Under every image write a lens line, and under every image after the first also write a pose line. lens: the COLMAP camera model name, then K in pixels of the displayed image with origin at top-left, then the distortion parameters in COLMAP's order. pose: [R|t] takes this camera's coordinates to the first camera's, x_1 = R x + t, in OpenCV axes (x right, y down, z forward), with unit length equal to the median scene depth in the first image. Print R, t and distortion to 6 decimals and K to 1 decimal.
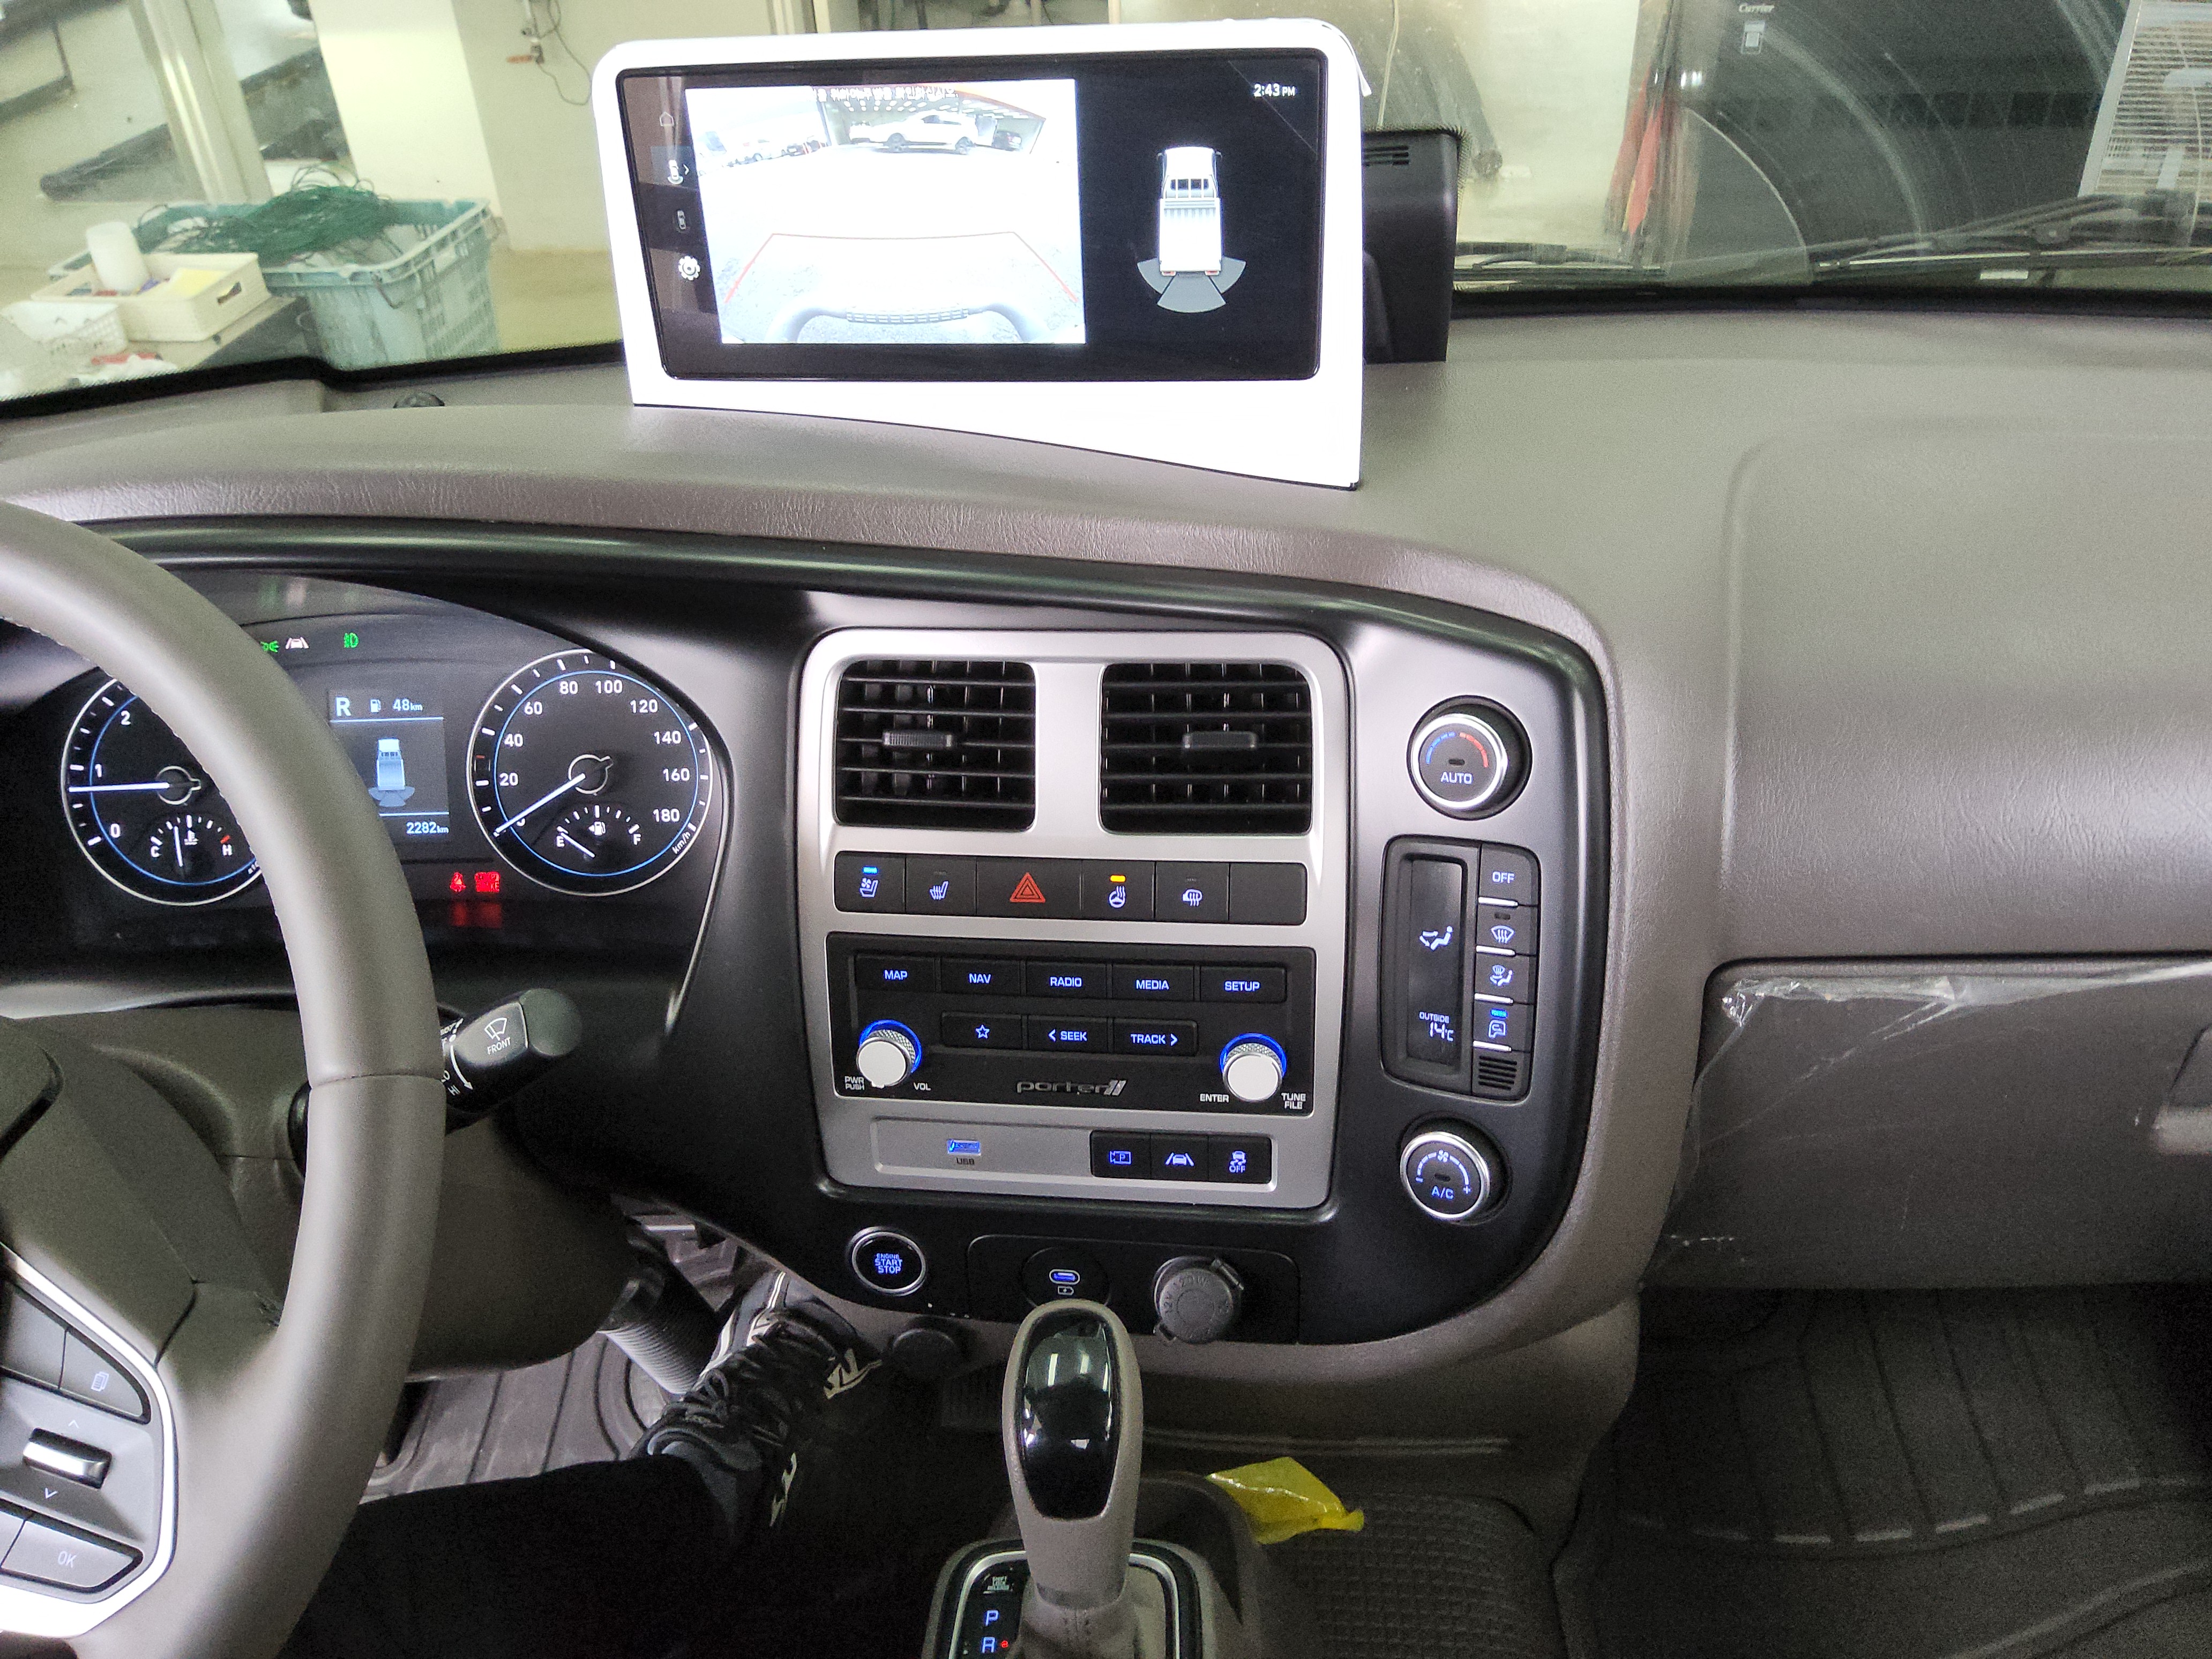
lens RADIAL K [[1683.9, 0, 1100.5], [0, 1683.9, 810.3], [0, 0, 1]] dist [0.124095, -0.189694]
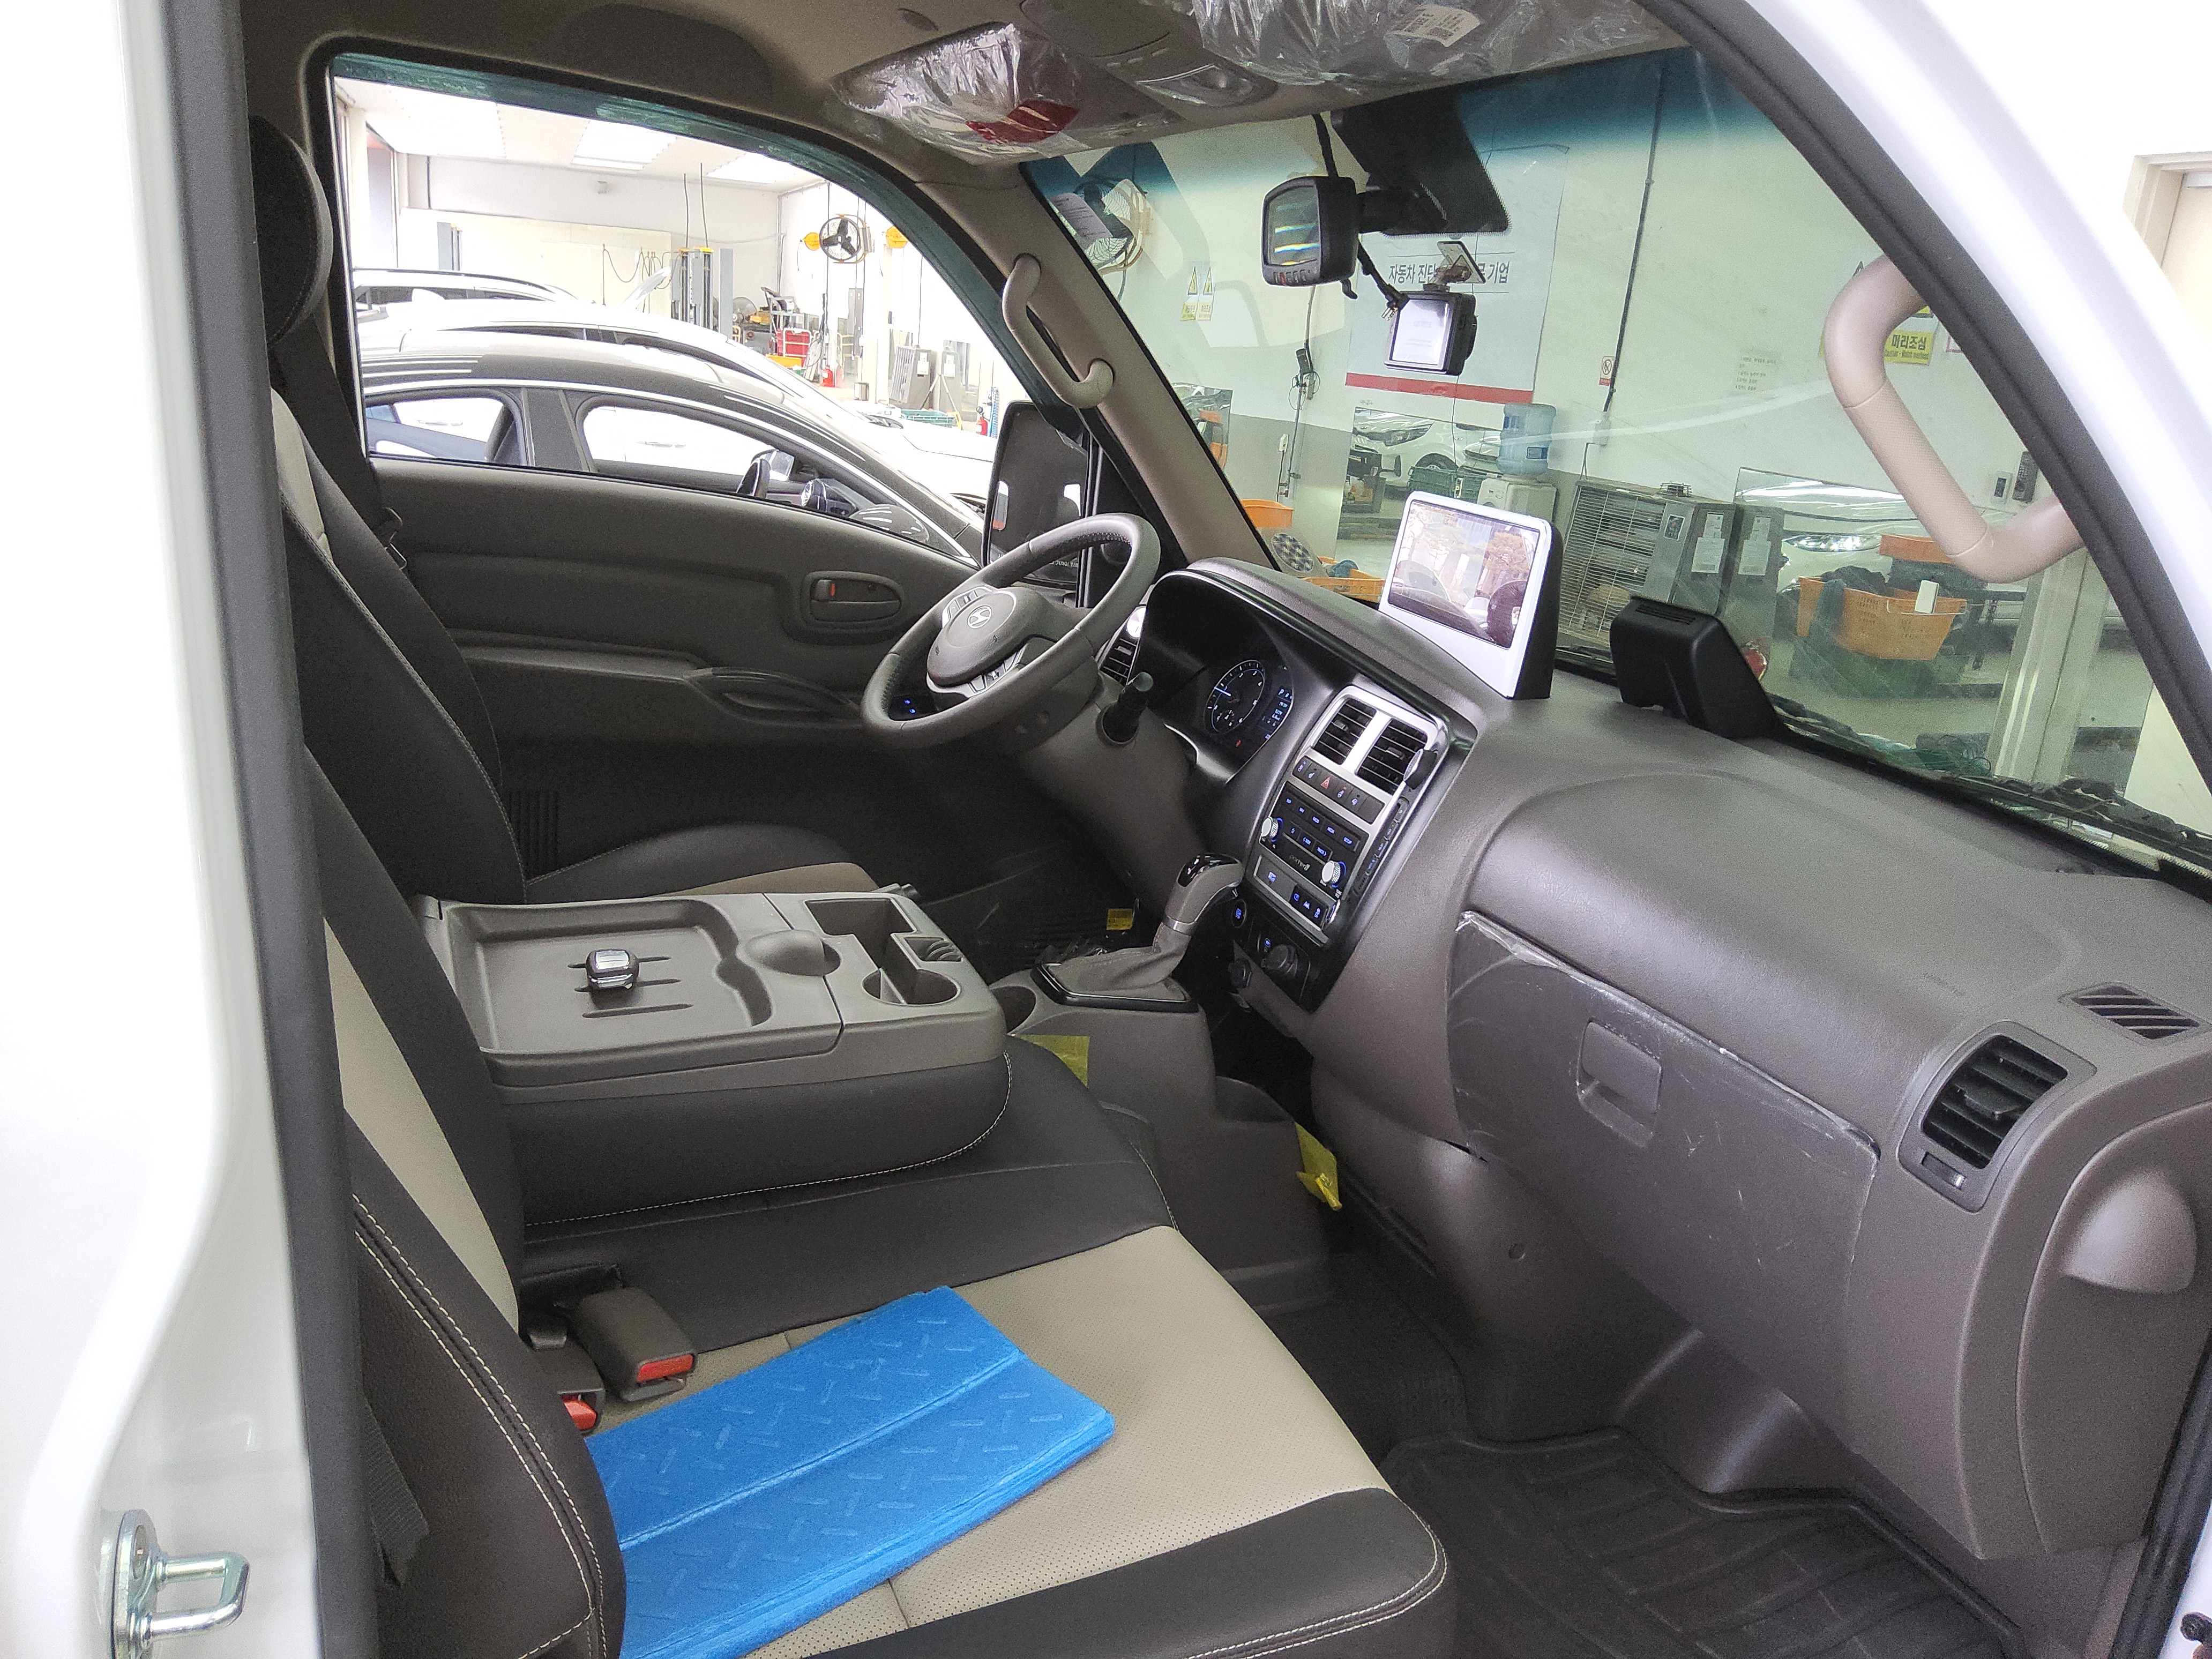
lens RADIAL K [[1683.9, 0, 1100.5], [0, 1683.9, 810.3], [0, 0, 1]] dist [0.124095, -0.189694]
pose [[0.414984, 0.338996, -0.844316, 1.973891], [-0.609558, 0.792524, 0.018602, 0.238513], [0.675446, 0.506940, 0.535522, -0.590404]]
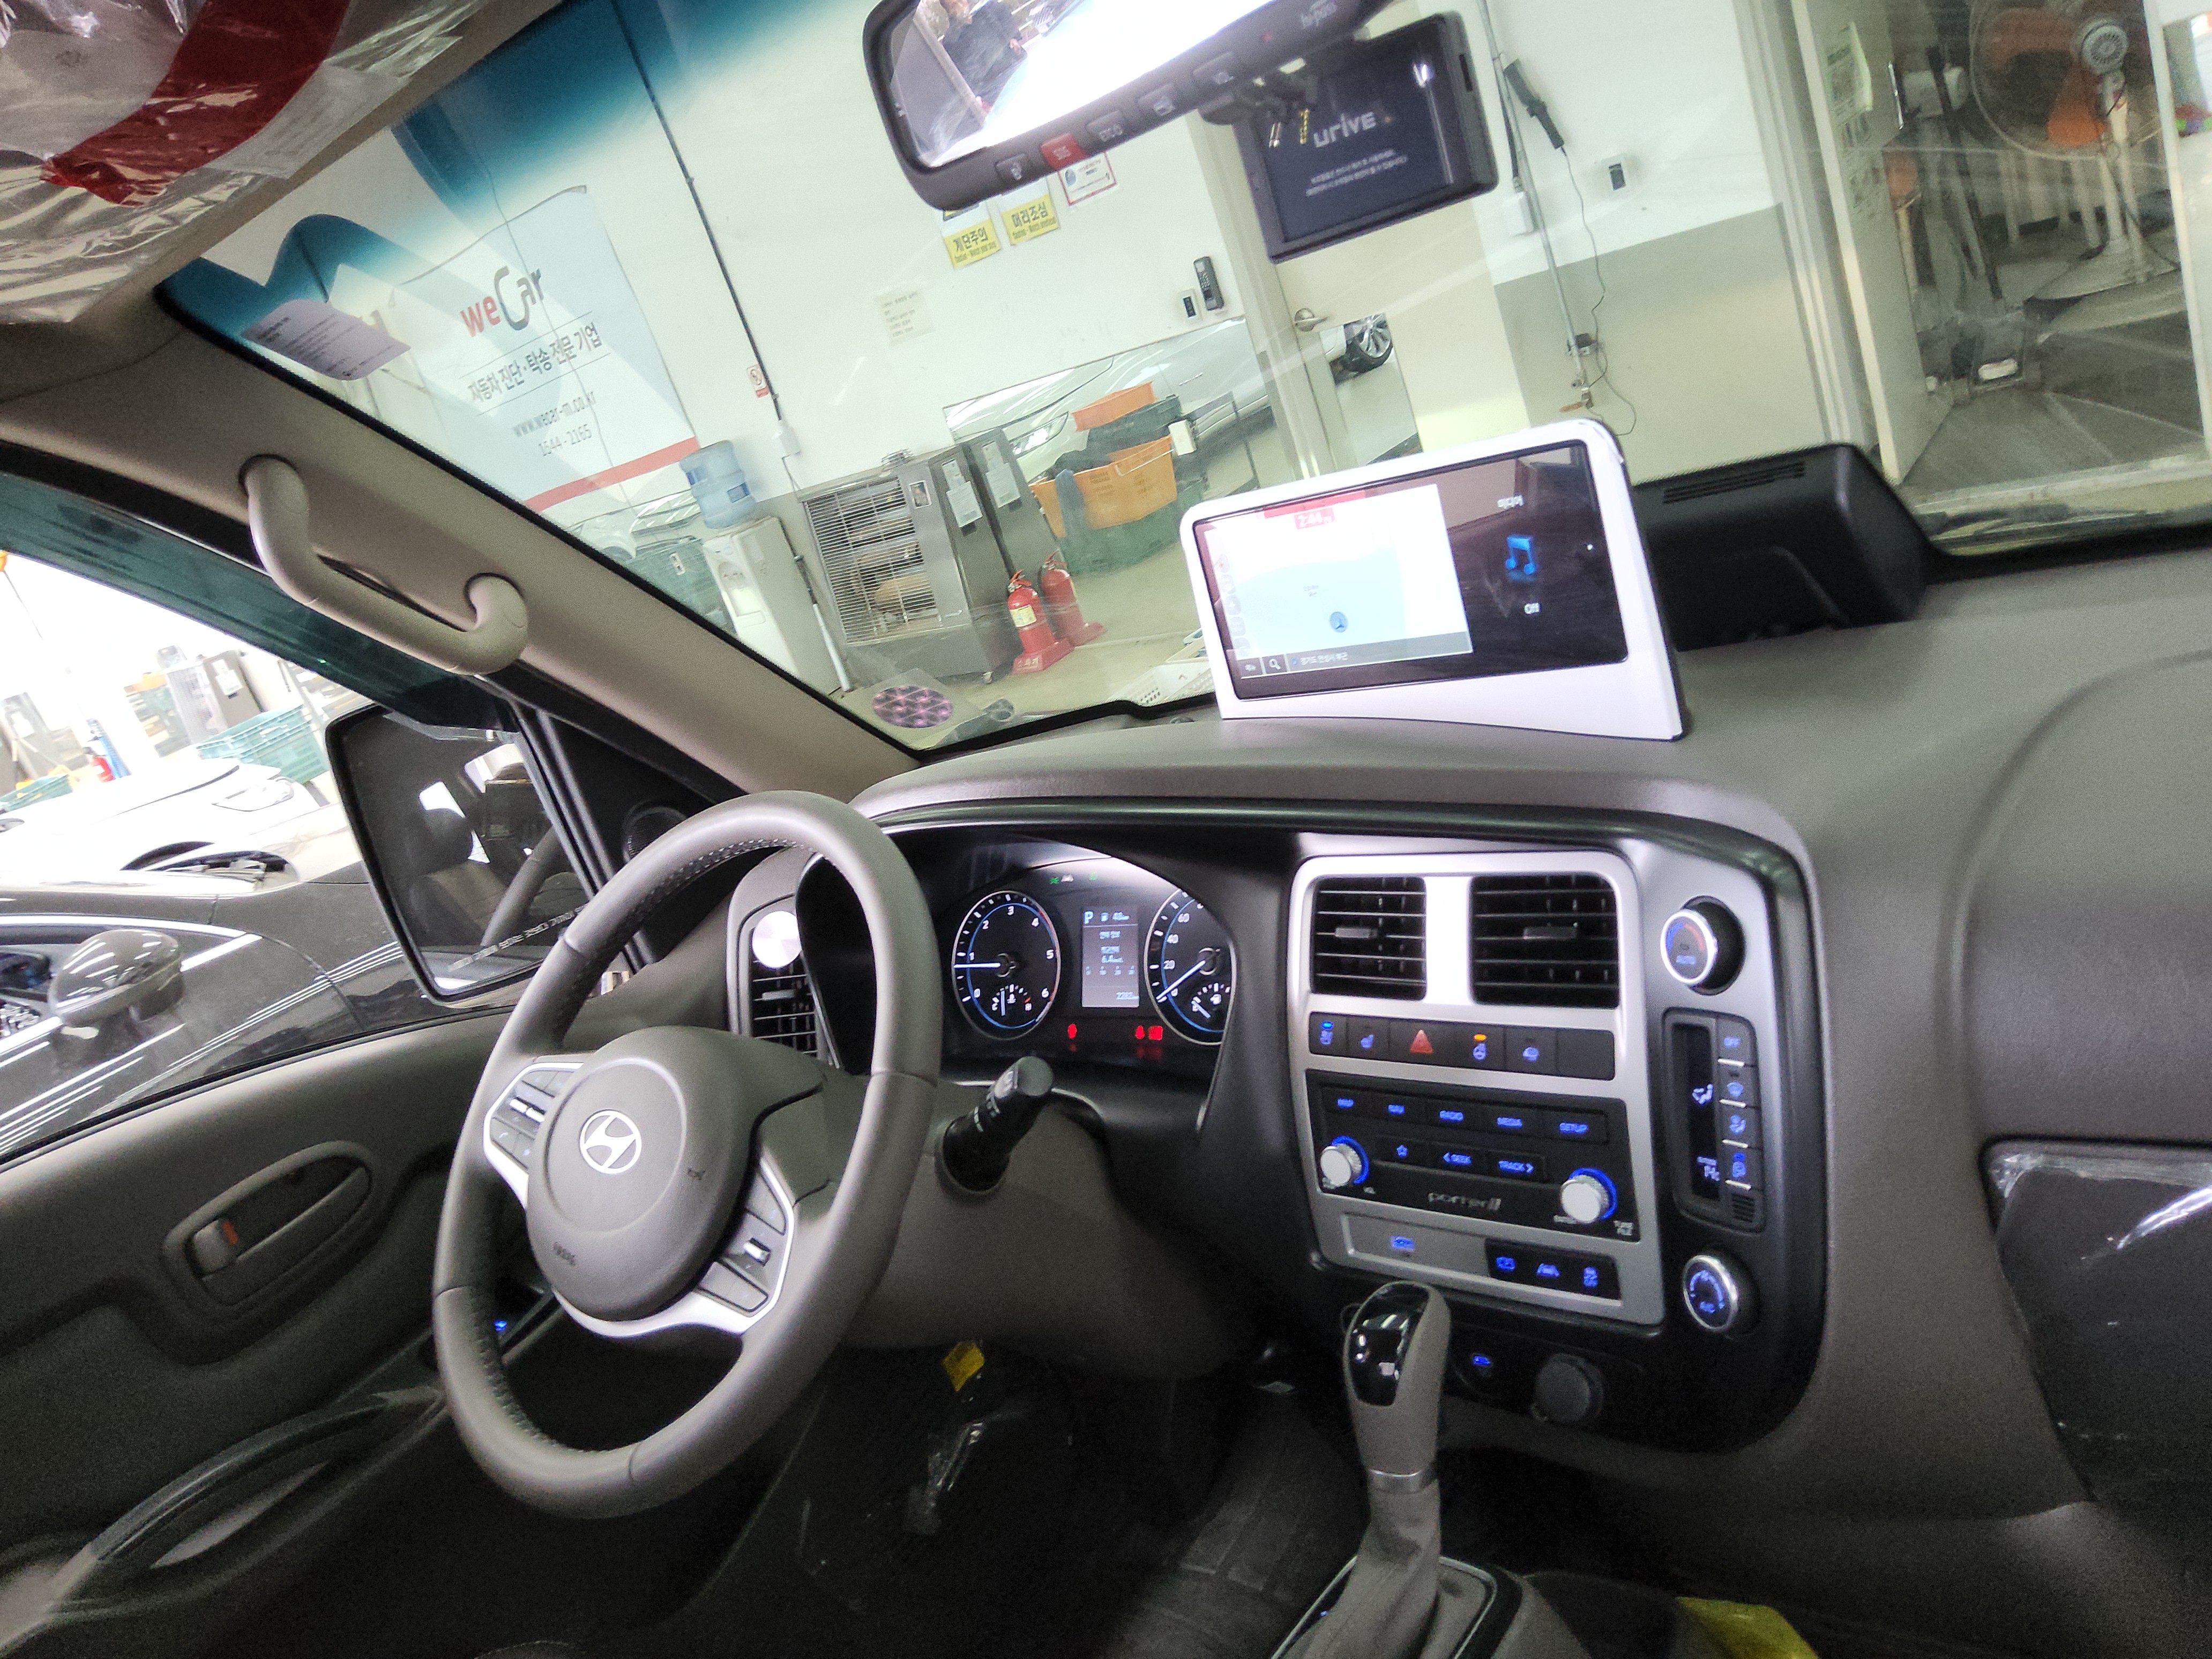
lens RADIAL K [[1683.9, 0, 1100.5], [0, 1683.9, 810.3], [0, 0, 1]] dist [0.124095, -0.189694]
pose [[0.793155, -0.039079, -0.607764, 0.579192], [-0.061179, 0.987779, -0.143355, 0.071952], [0.605939, 0.150885, 0.781071, -0.252988]]
